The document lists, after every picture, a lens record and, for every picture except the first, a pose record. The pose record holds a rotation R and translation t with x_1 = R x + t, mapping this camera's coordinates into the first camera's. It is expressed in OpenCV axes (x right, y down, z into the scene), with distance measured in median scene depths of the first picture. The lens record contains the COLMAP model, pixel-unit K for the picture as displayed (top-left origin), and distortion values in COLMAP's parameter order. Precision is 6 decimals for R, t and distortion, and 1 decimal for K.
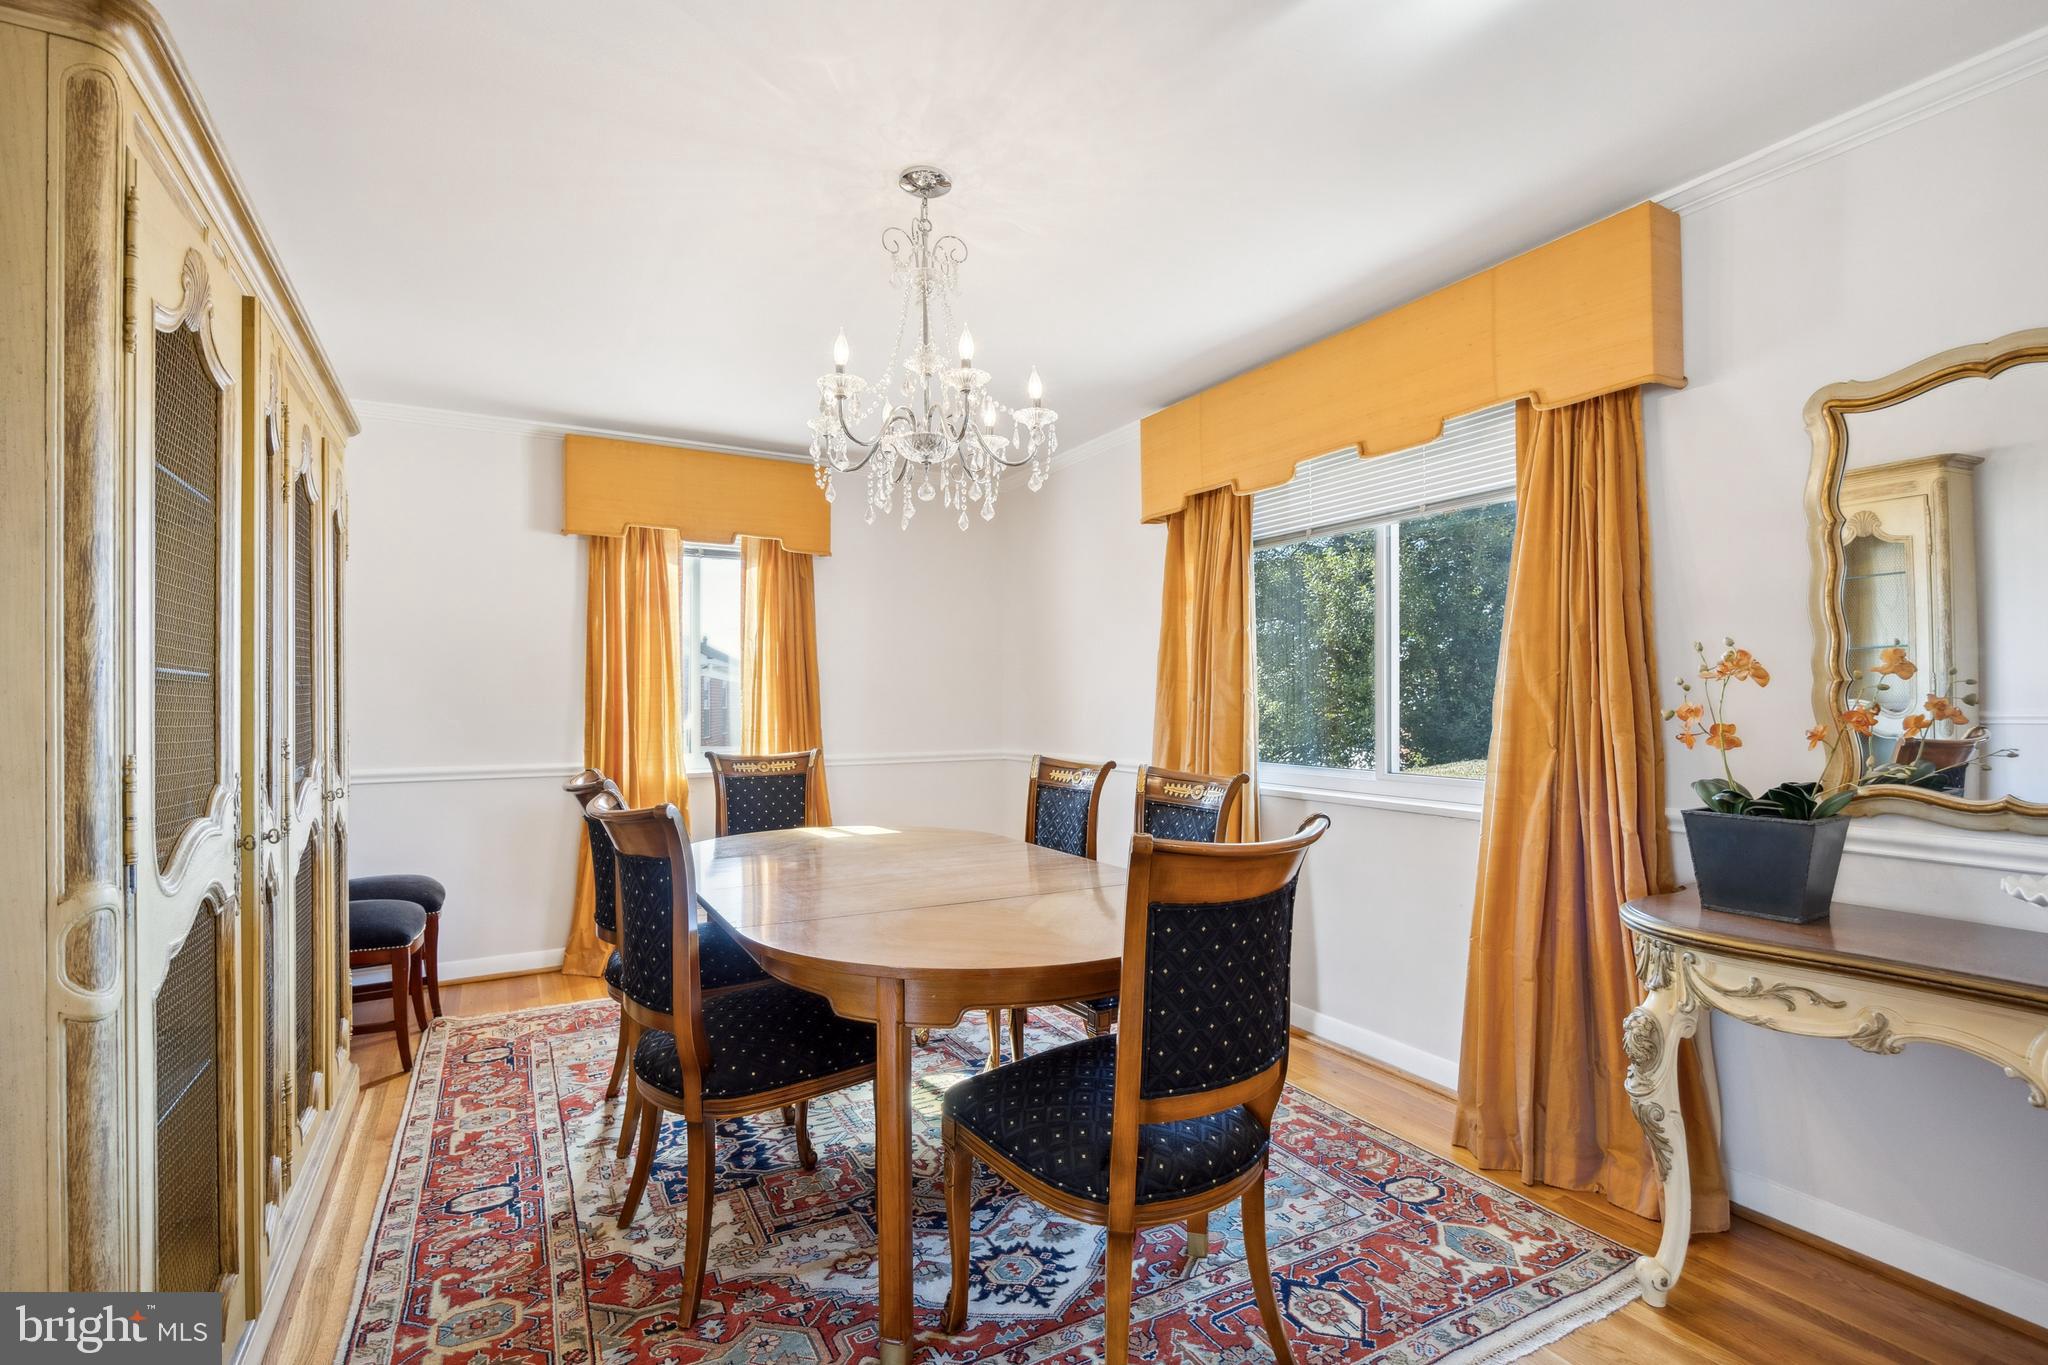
lens RADIAL K [[941.2, 0, 1015.4], [0, 941.2, 698.4], [0, 0, 1]] dist [-0.003350, -0.000116]
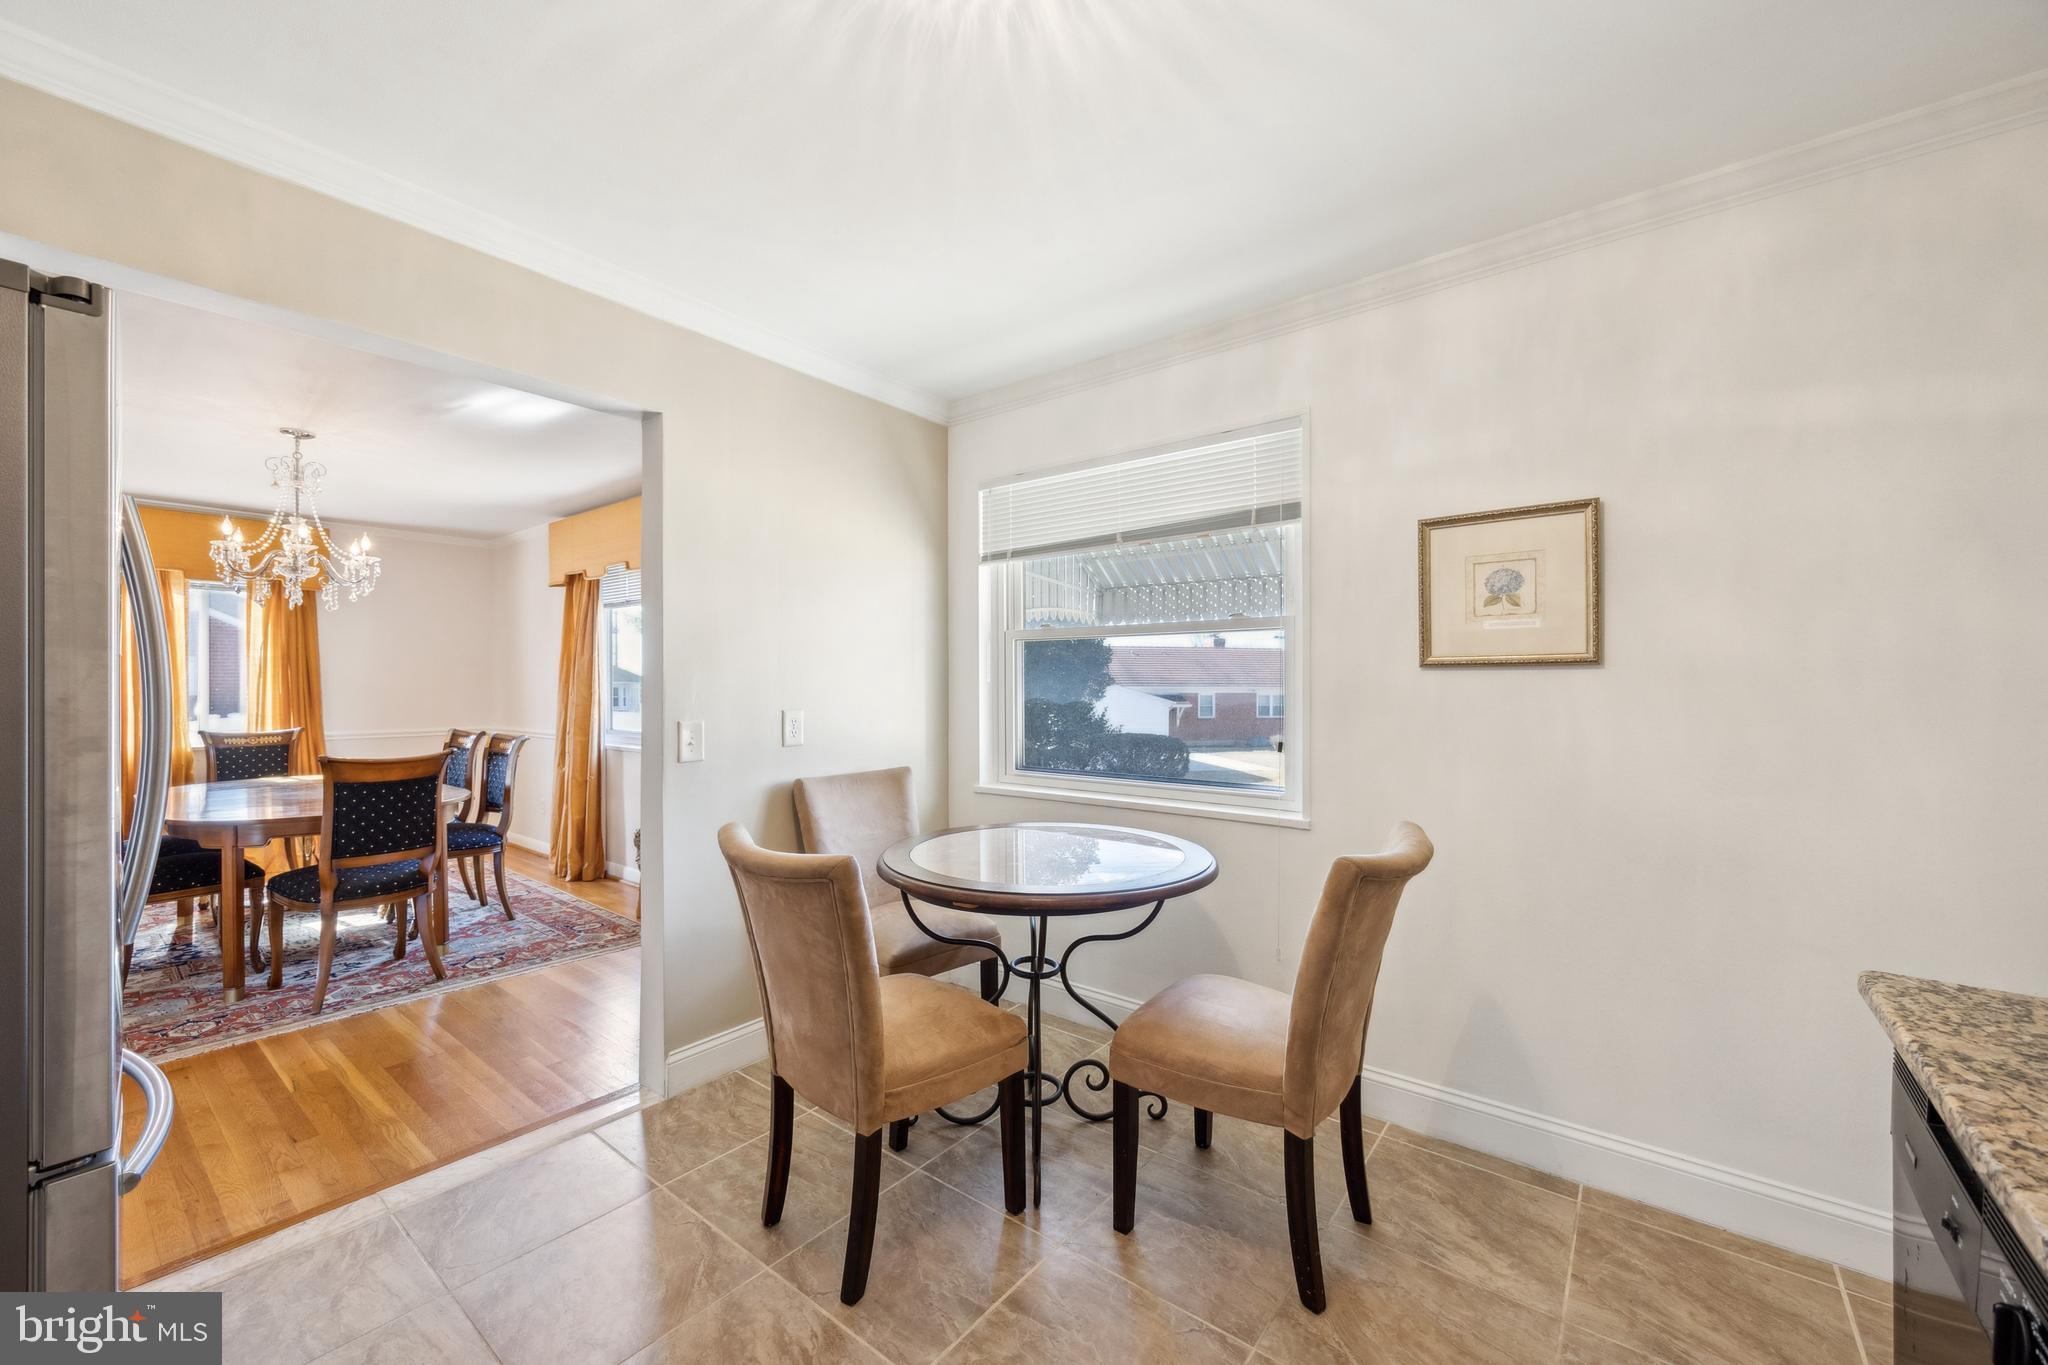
lens RADIAL K [[790.7, 0, 1010.9], [0, 790.7, 684.8], [0, 0, 1]] dist [-0.003707, -0.000611]
pose [[0.922332, 0.002857, 0.386387, 0.686090], [-0.004429, 0.999985, 0.003177, -0.044998], [-0.386372, -0.004642, 0.922331, -1.155390]]
